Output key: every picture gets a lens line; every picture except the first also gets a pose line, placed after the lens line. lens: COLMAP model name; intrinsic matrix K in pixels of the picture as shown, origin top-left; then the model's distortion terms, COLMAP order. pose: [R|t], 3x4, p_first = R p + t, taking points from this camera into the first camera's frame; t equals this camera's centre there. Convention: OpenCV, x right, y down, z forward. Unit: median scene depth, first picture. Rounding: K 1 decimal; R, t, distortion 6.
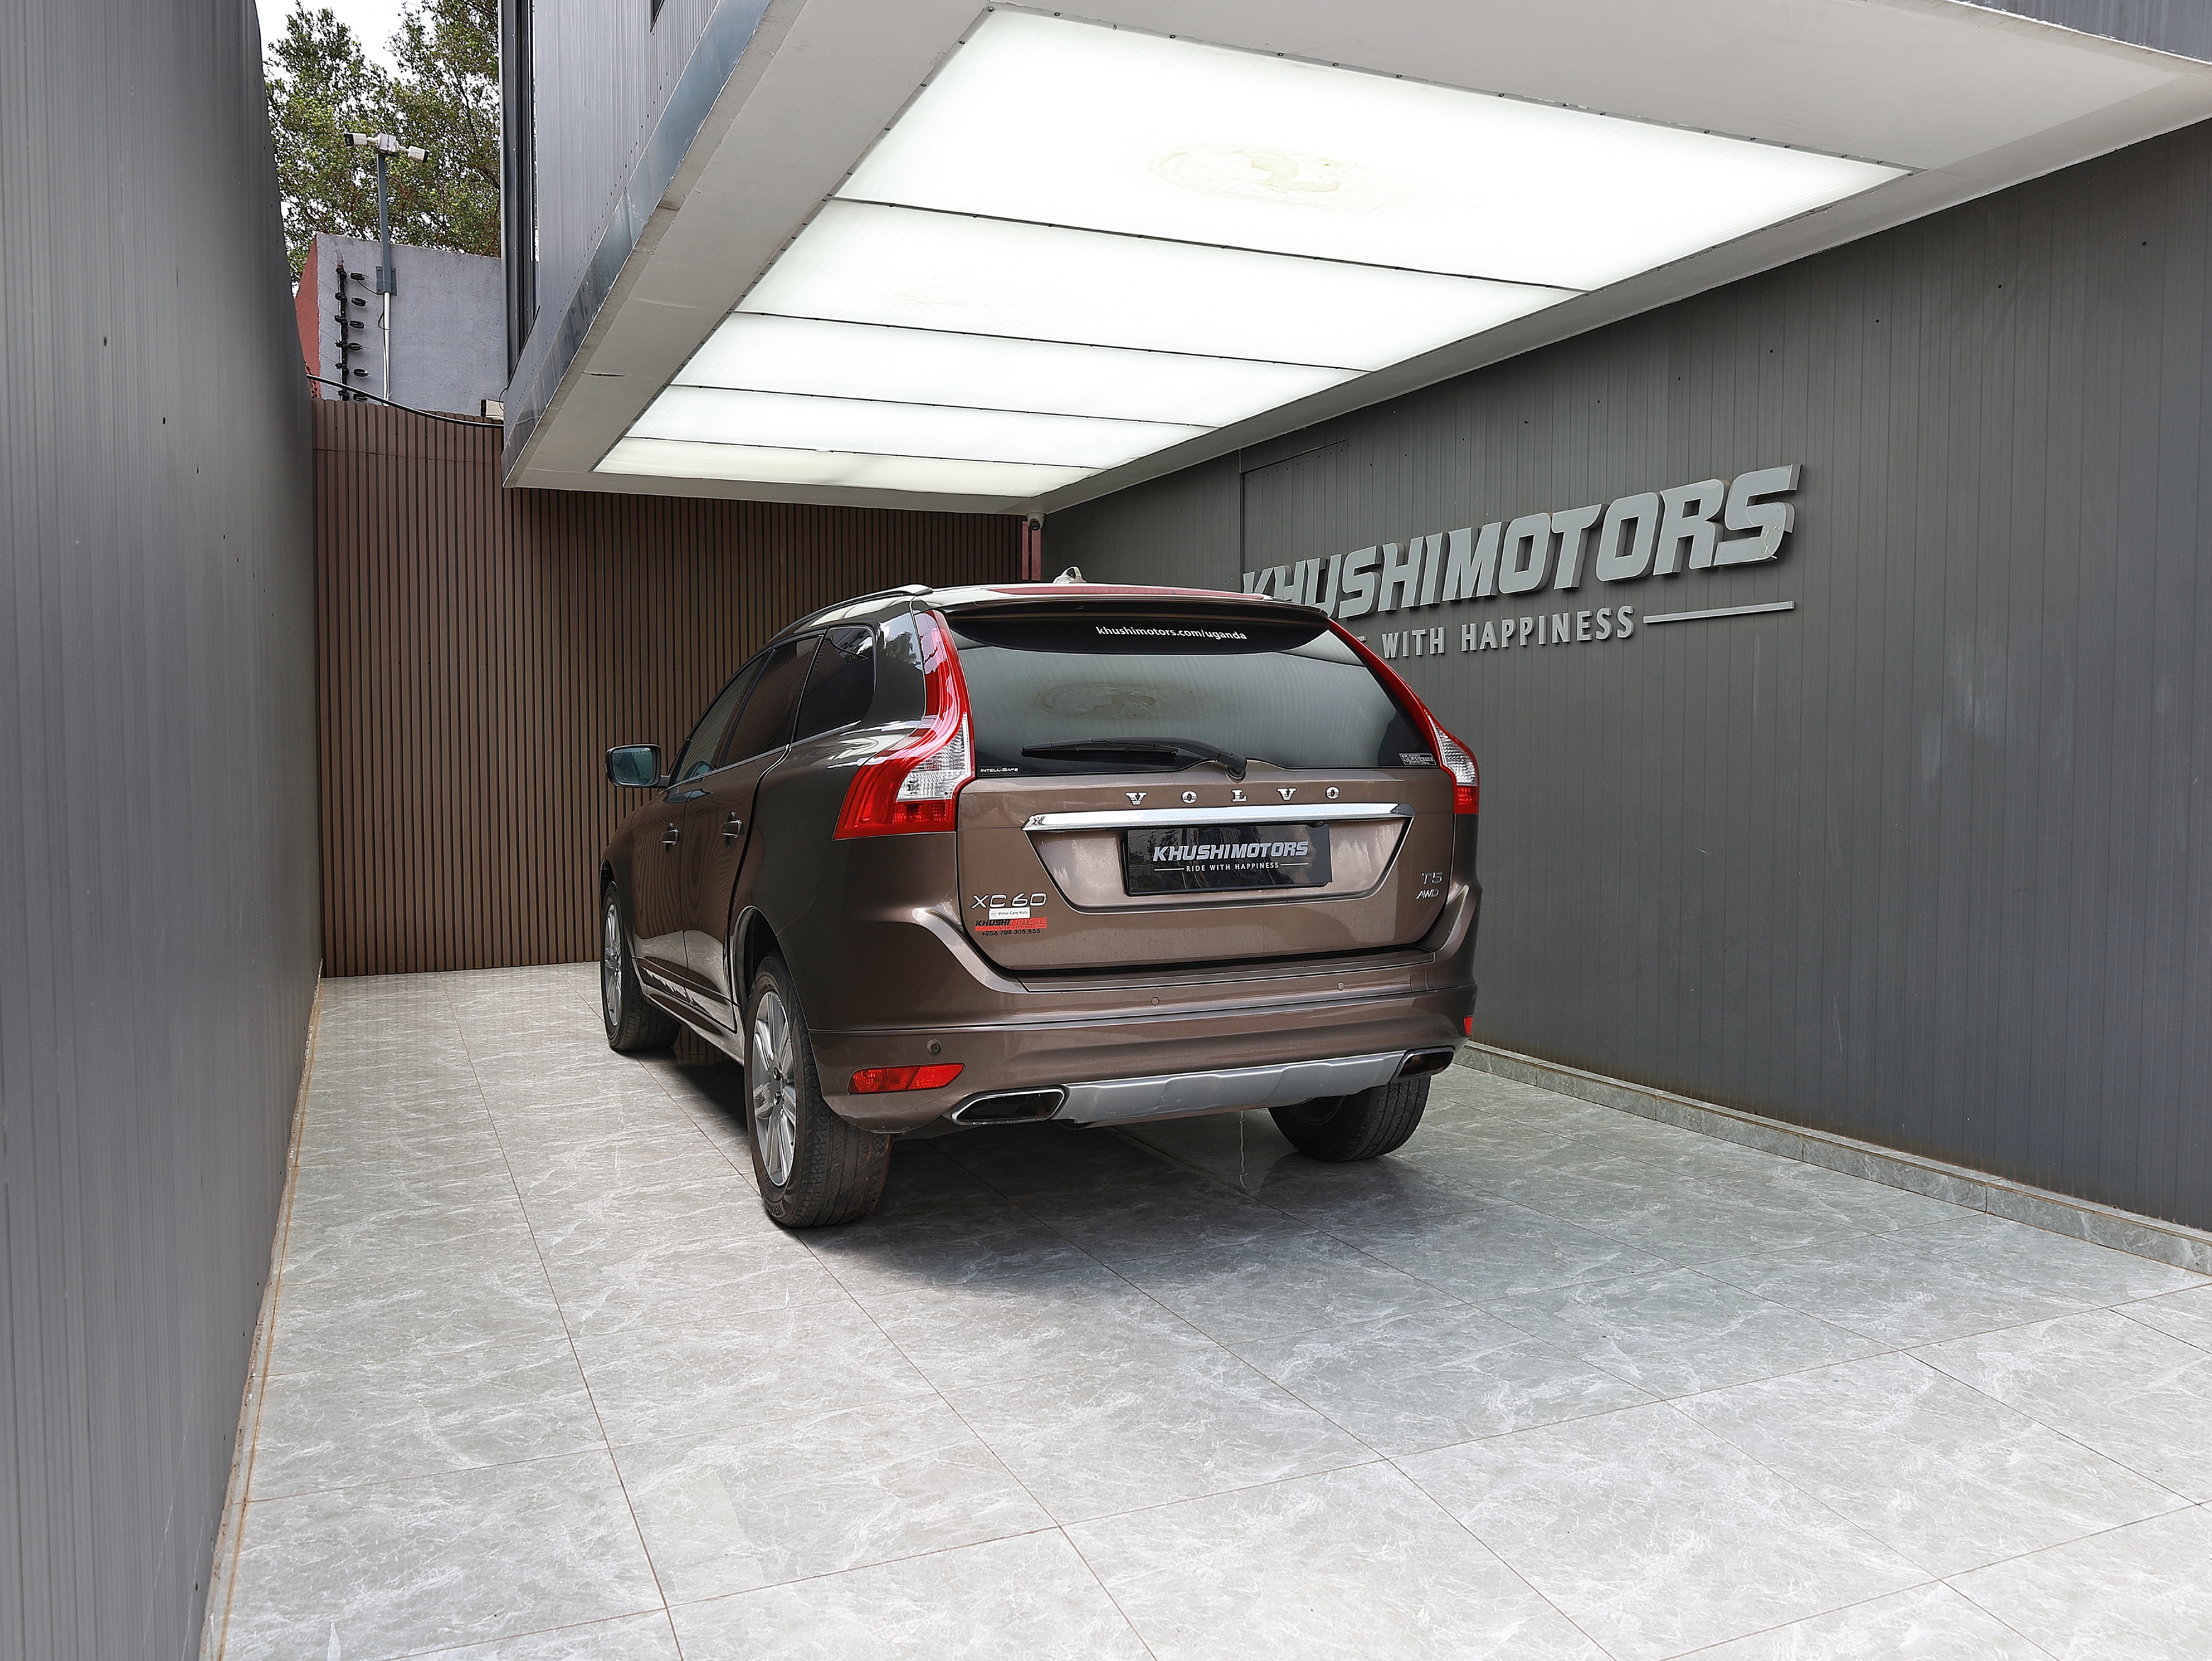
lens RADIAL K [[1667.4, 0, 1106.0], [0, 1667.4, 830.5], [0, 0, 1]] dist [-0.006691, -0.005718]
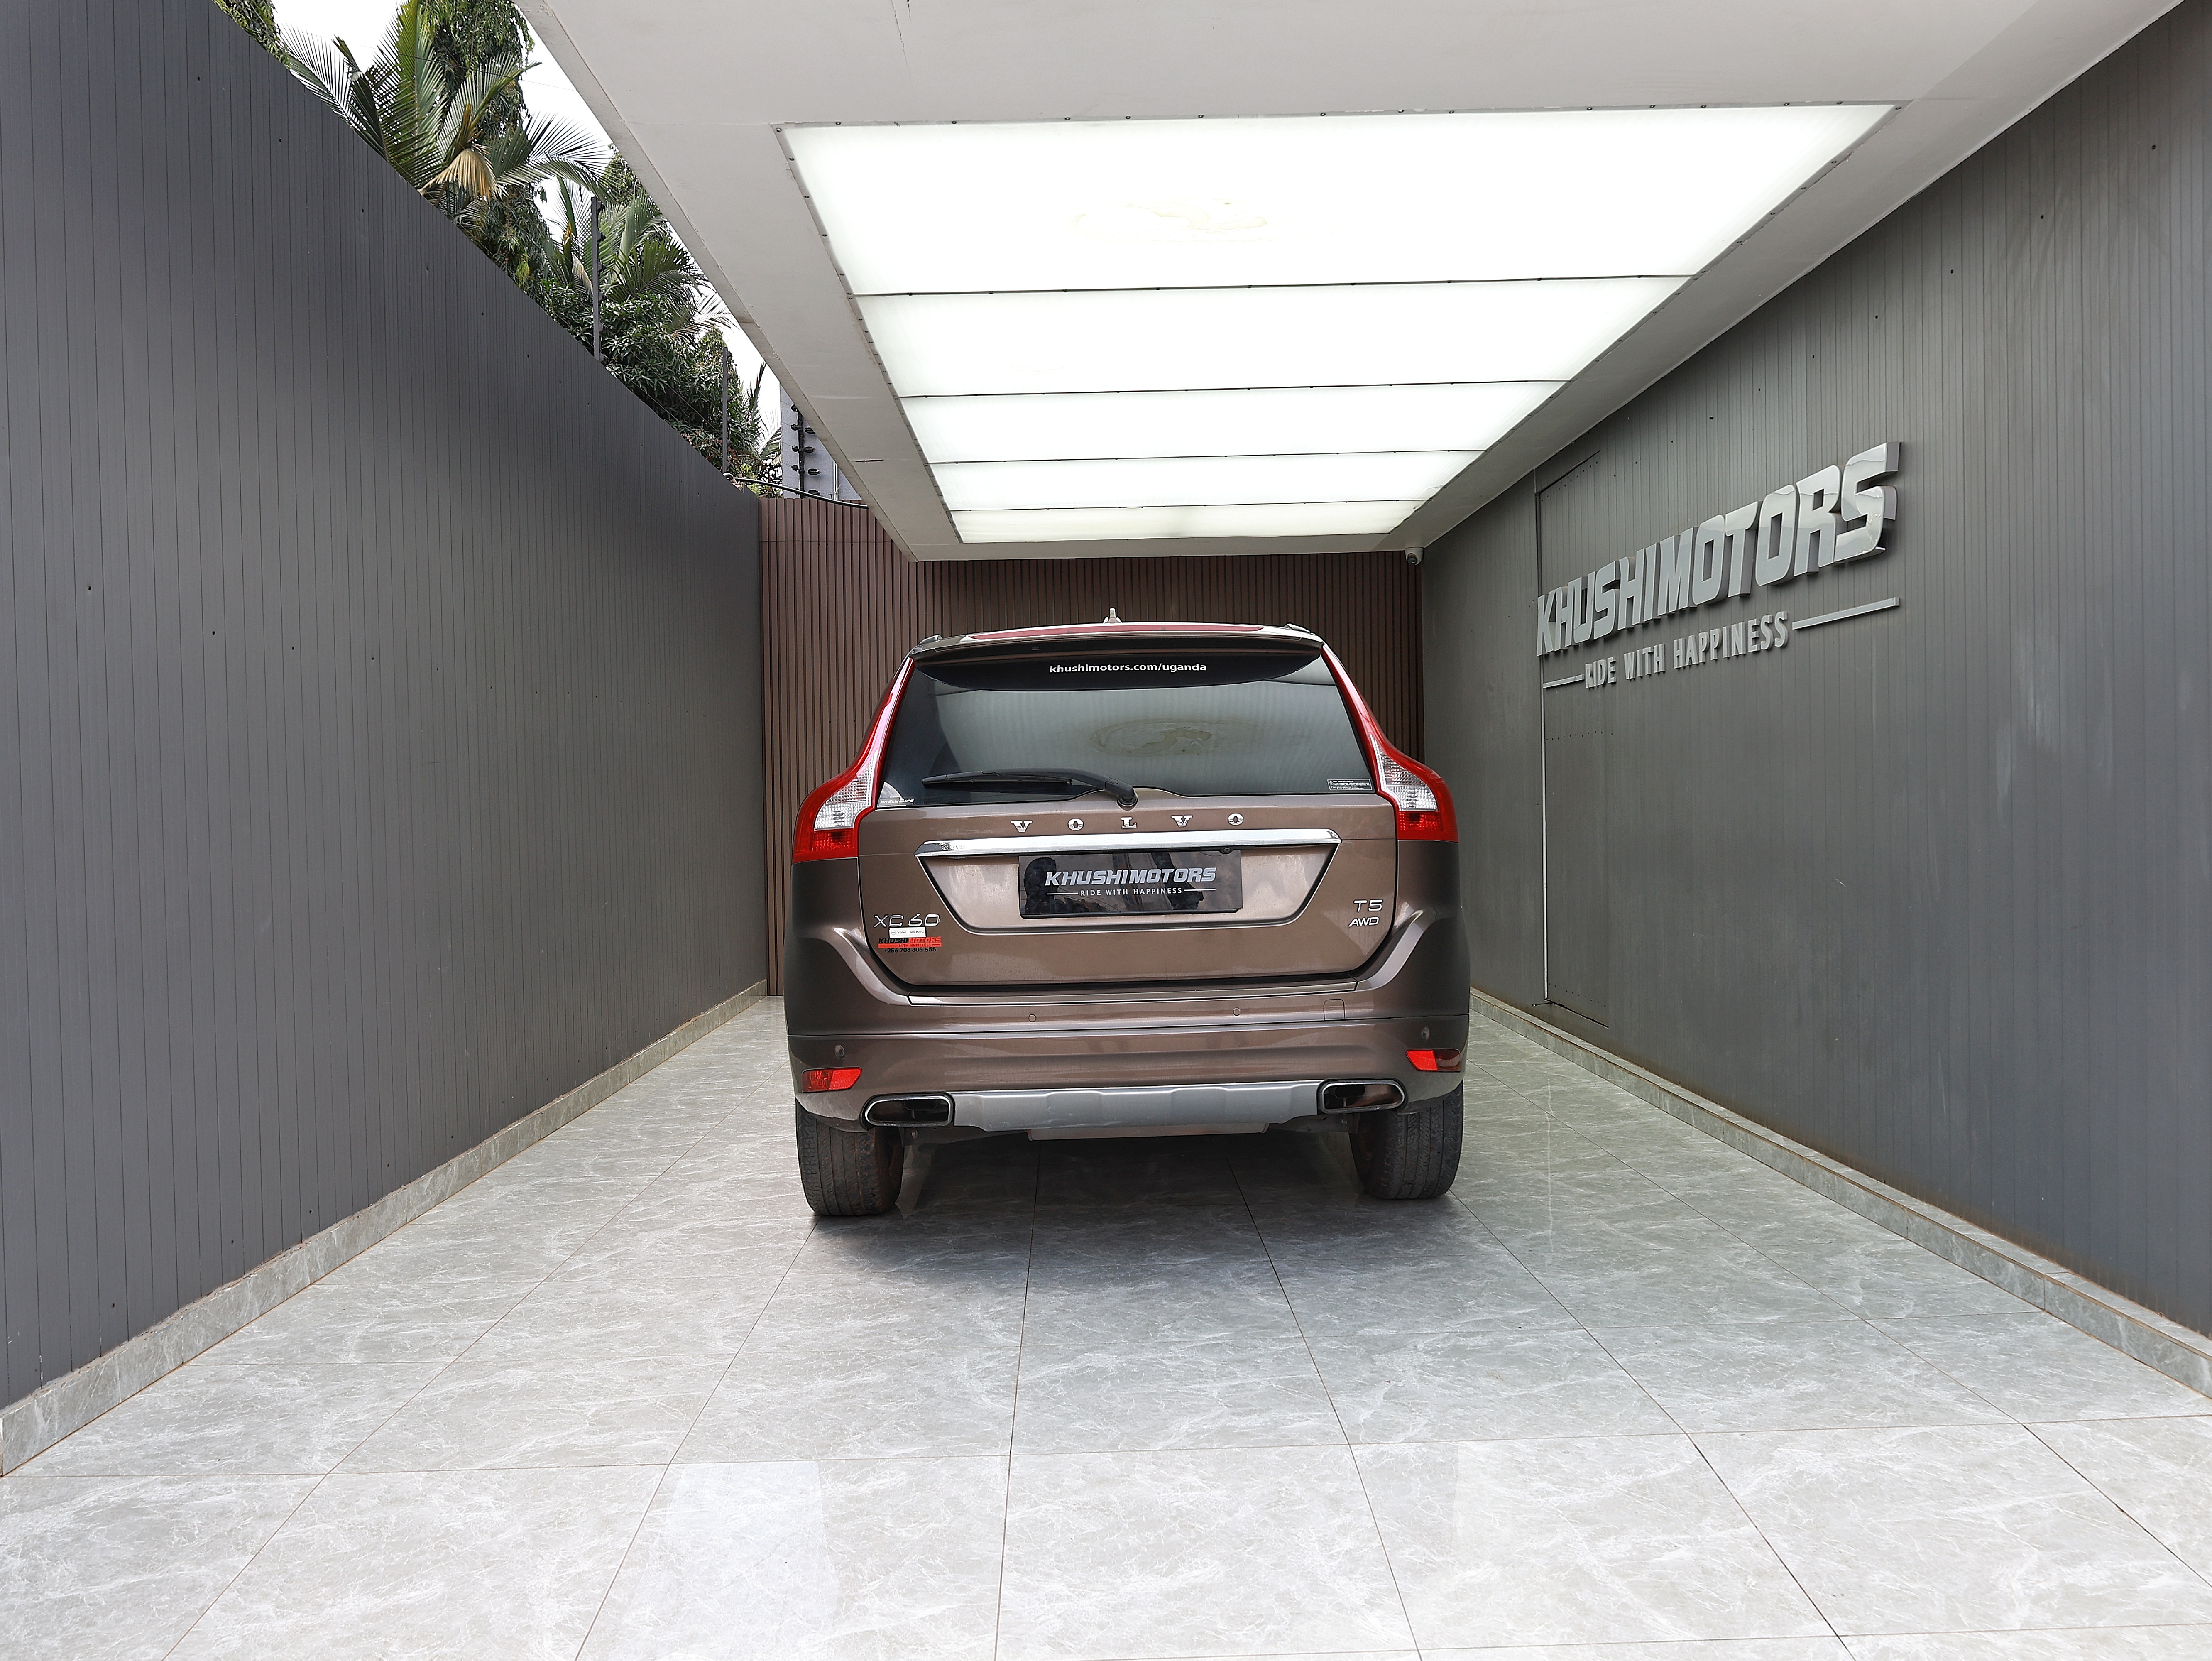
lens RADIAL K [[1676.0, 0, 1105.7], [0, 1676.0, 815.4], [0, 0, 1]] dist [-0.000531, -0.005258]
pose [[0.920879, -0.013564, -0.389613, 0.466644], [0.000008, 0.999395, -0.034773, 0.010541], [0.389849, 0.032019, 0.920322, 0.034220]]
